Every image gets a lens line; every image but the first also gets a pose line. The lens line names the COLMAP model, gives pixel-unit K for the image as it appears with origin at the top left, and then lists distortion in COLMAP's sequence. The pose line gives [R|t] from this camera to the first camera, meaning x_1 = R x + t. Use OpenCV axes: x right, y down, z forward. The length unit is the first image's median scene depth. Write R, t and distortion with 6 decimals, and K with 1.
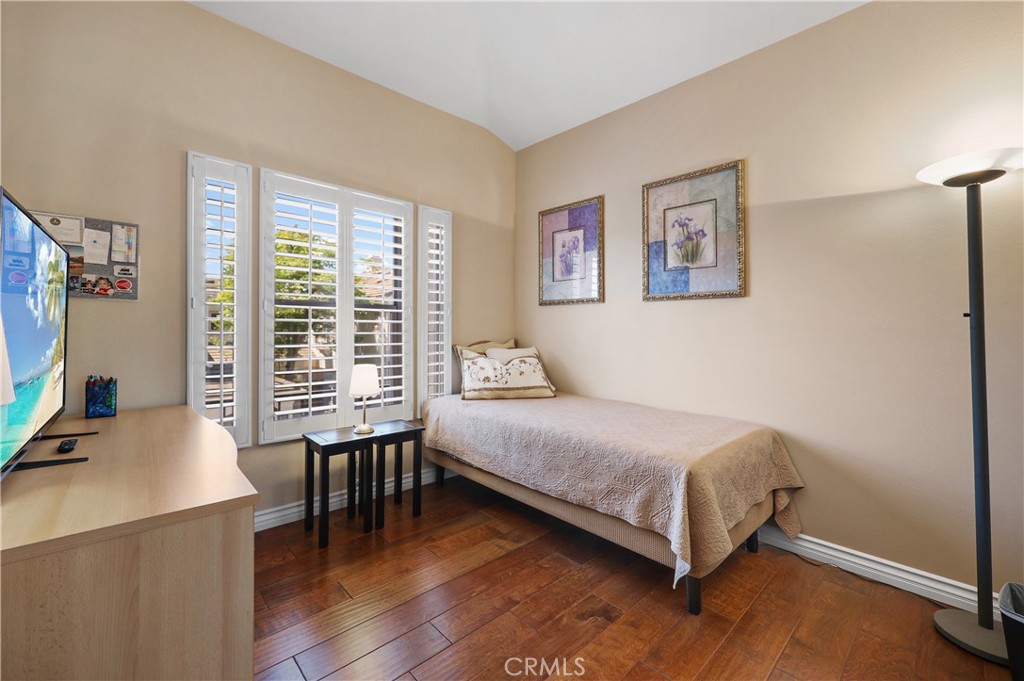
lens RADIAL K [[420.2, 0, 530.8], [0, 420.2, 314.9], [0, 0, 1]] dist [-0.003914, 0.000333]
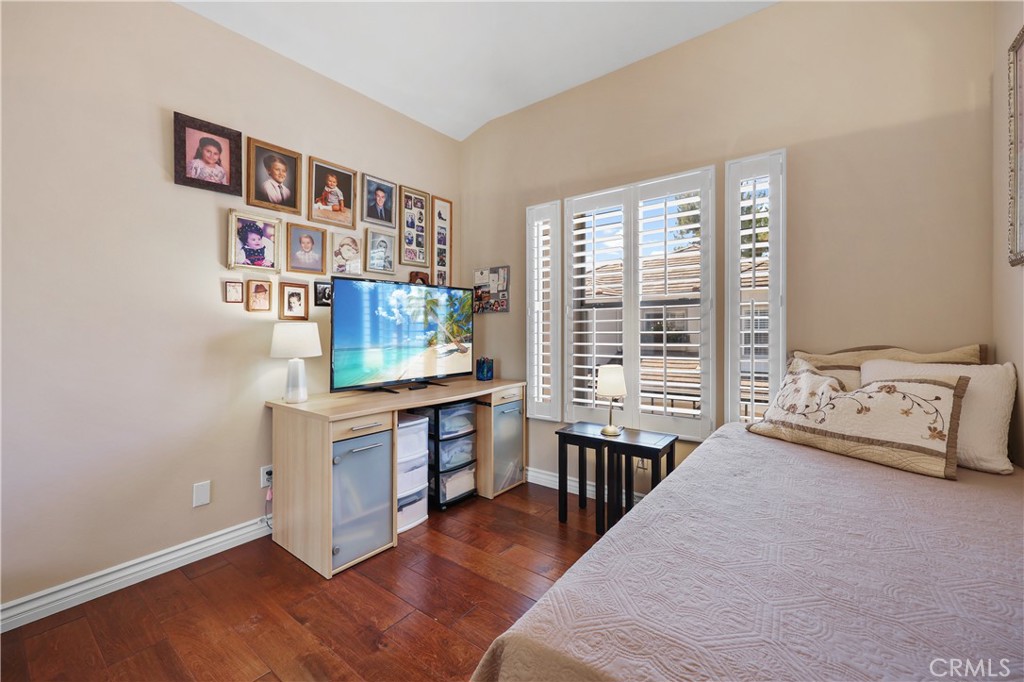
lens RADIAL K [[420.2, 0, 503.4], [0, 420.2, 317.8], [0, 0, 1]] dist [-0.003914, 0.000333]
pose [[0.130936, -0.038811, -0.990631, 0.452533], [0.043373, 0.998501, -0.033387, 0.026509], [0.990442, -0.038595, 0.132423, 0.530858]]
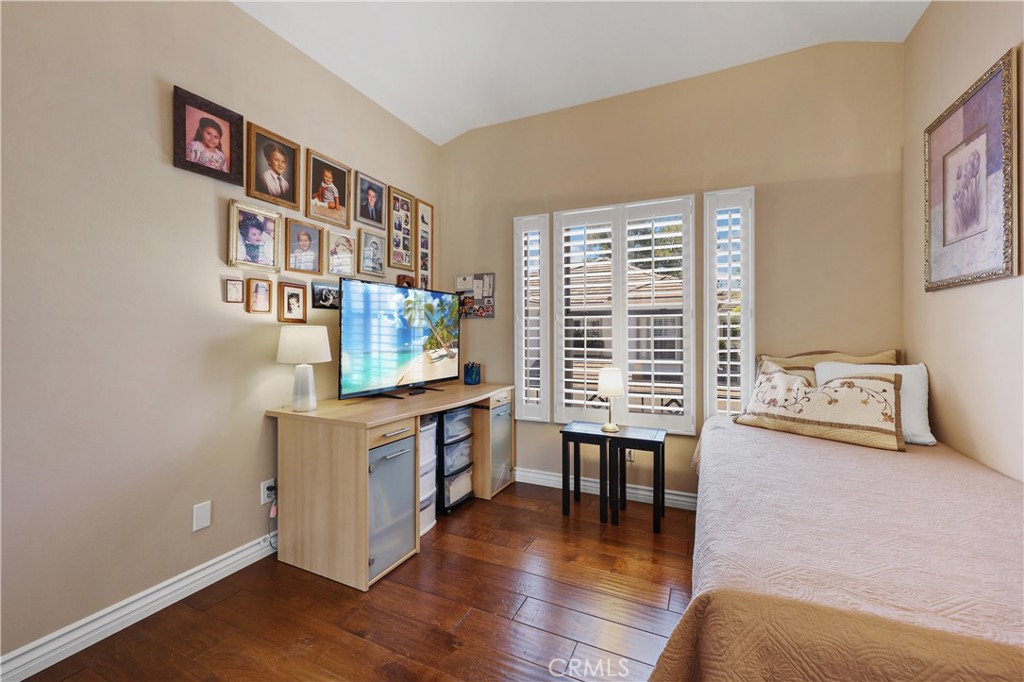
lens RADIAL K [[420.2, 0, 504.3], [0, 420.2, 321.8], [0, 0, 1]] dist [-0.003914, 0.000333]
pose [[0.345474, -0.037715, -0.937670, 0.435388], [0.034337, 0.999031, -0.027532, 0.017733], [0.937800, -0.022685, 0.346434, 0.321091]]
